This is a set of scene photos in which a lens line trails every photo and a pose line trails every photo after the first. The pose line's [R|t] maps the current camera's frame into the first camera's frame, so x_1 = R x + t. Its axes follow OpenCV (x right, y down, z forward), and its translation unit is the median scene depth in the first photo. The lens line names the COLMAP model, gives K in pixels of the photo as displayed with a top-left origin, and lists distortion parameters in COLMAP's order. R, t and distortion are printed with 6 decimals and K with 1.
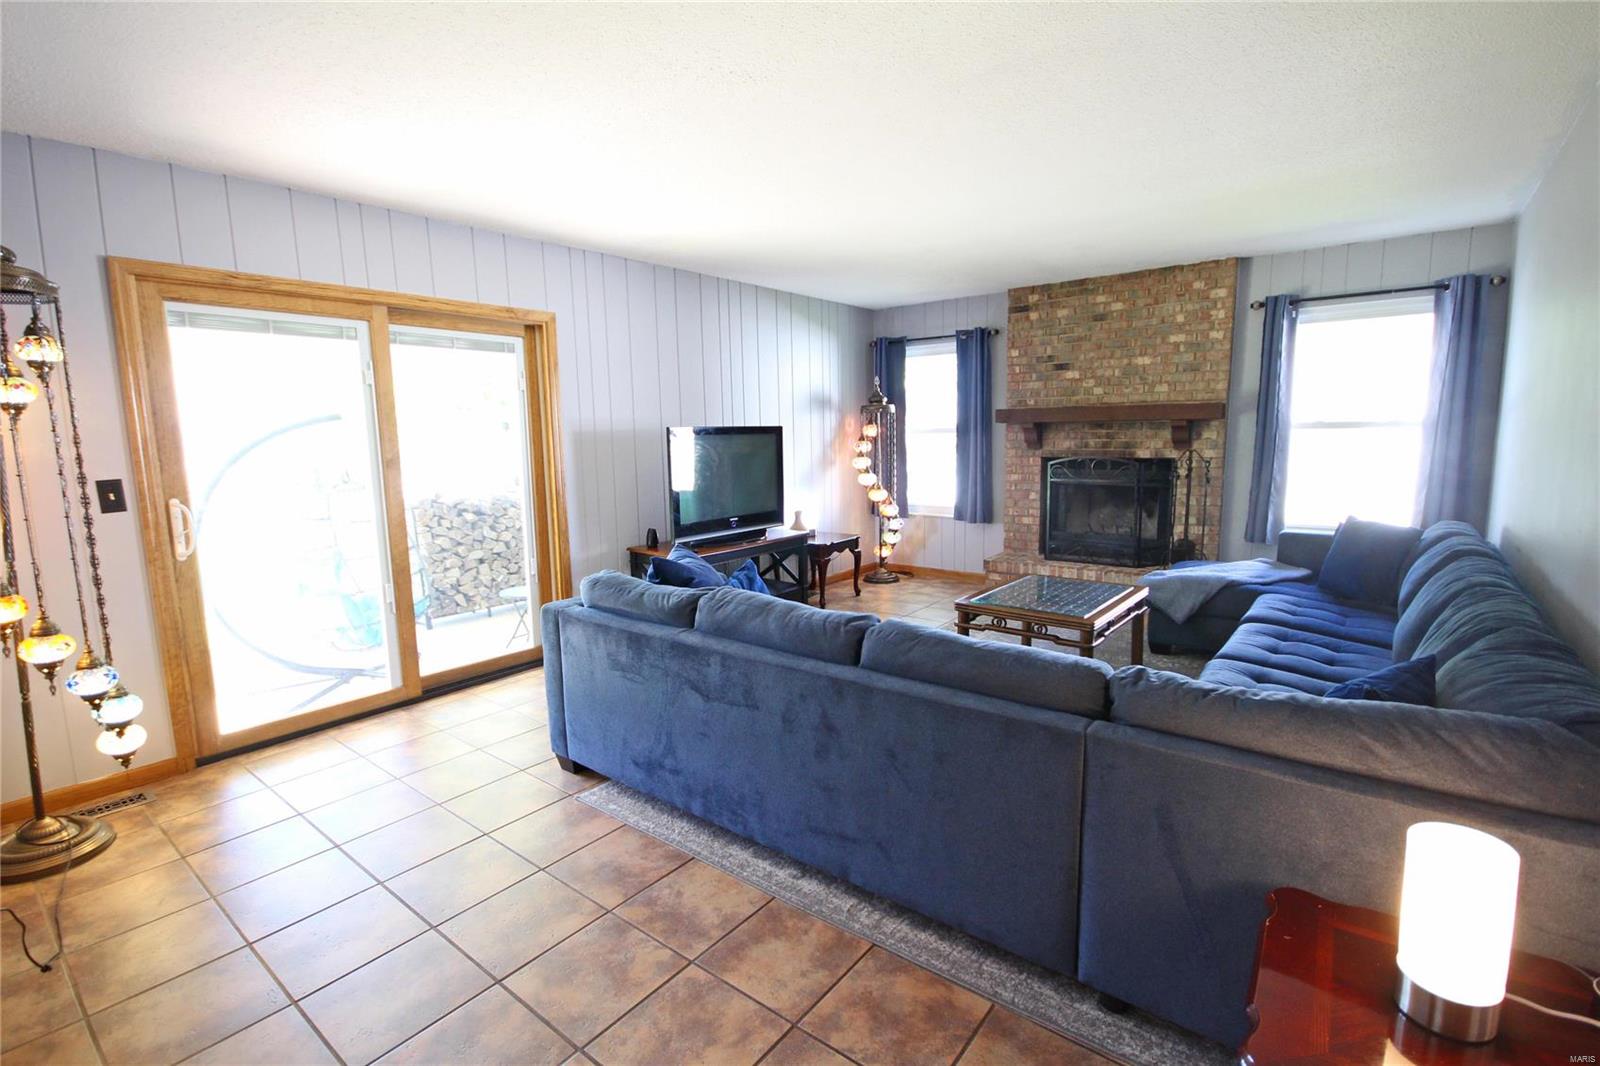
lens RADIAL K [[740.0, 0, 801.2], [0, 740.0, 529.5], [0, 0, 1]] dist [-0.002765, -0.000103]
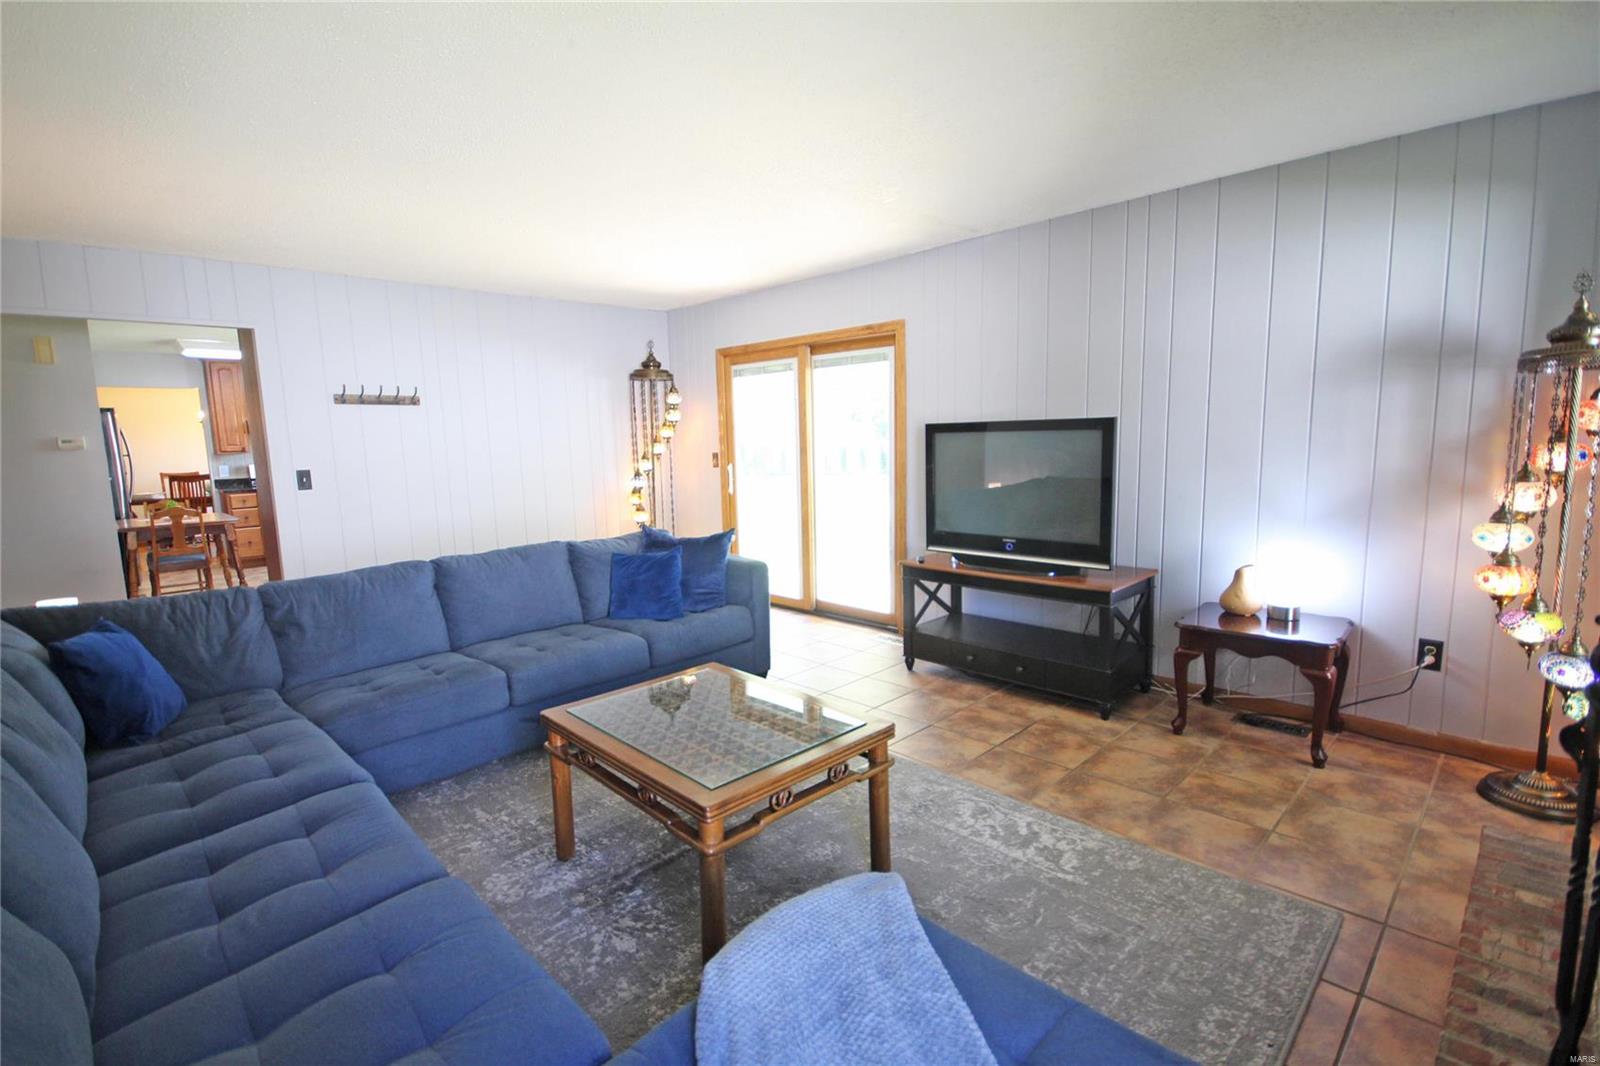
lens RADIAL K [[740.0, 0, 800.8], [0, 740.0, 532.6], [0, 0, 1]] dist [-0.002765, -0.000103]
pose [[-0.122998, 0.144182, -0.981877, 0.874259], [-0.112536, 0.980982, 0.158148, -0.150767], [0.986006, 0.129949, -0.104433, 1.088396]]
